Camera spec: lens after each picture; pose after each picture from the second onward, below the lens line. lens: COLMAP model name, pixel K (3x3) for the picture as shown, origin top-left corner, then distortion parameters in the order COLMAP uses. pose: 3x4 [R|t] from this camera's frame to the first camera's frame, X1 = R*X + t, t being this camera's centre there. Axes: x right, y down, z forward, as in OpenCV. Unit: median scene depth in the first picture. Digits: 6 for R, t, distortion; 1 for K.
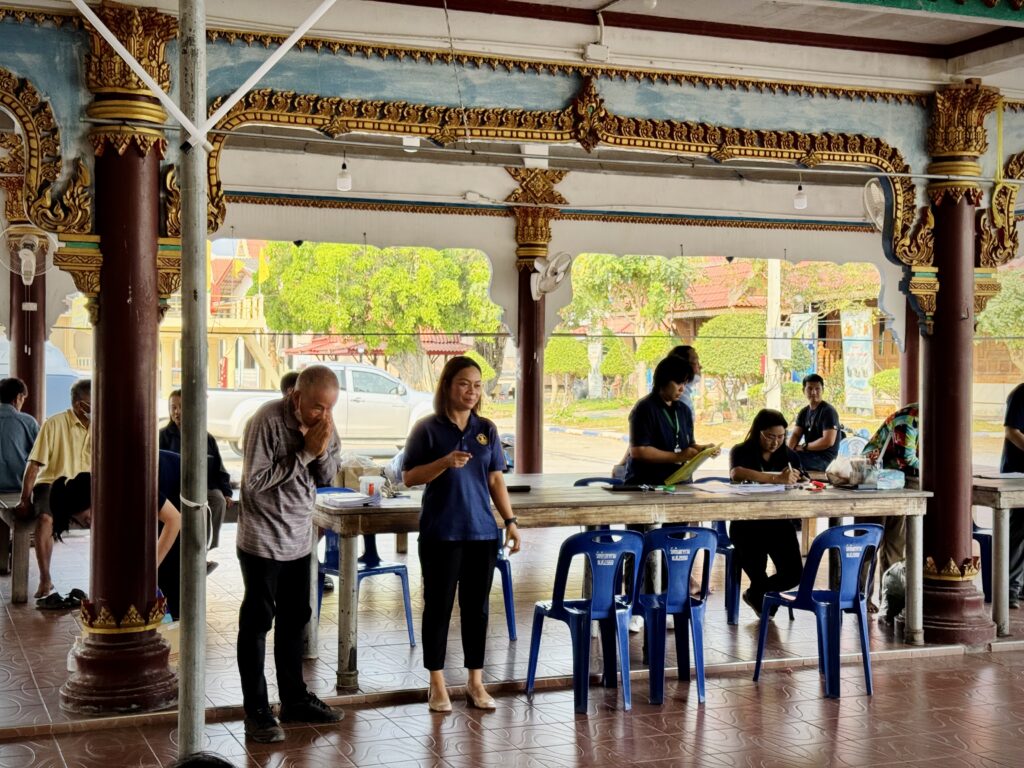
lens RADIAL K [[1415.9, 0, 501.2], [0, 1415.9, 403.2], [0, 0, 1]] dist [0.115647, 0.000000]
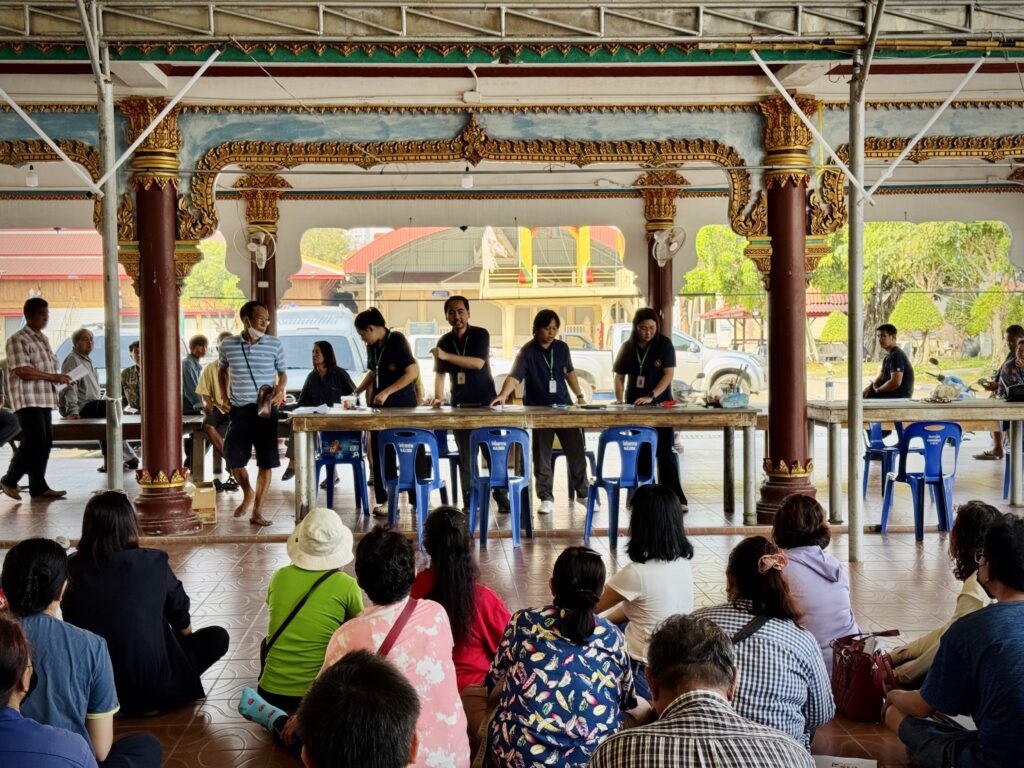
lens RADIAL K [[1415.9, 0, 517.7], [0, 1415.9, 419.1], [0, 0, 1]] dist [0.115647, 0.000000]
pose [[0.942879, 0.003911, -0.333111, 0.525895], [0.007797, 0.999398, 0.033805, 0.025441], [0.333043, -0.034472, 0.942281, -0.303194]]
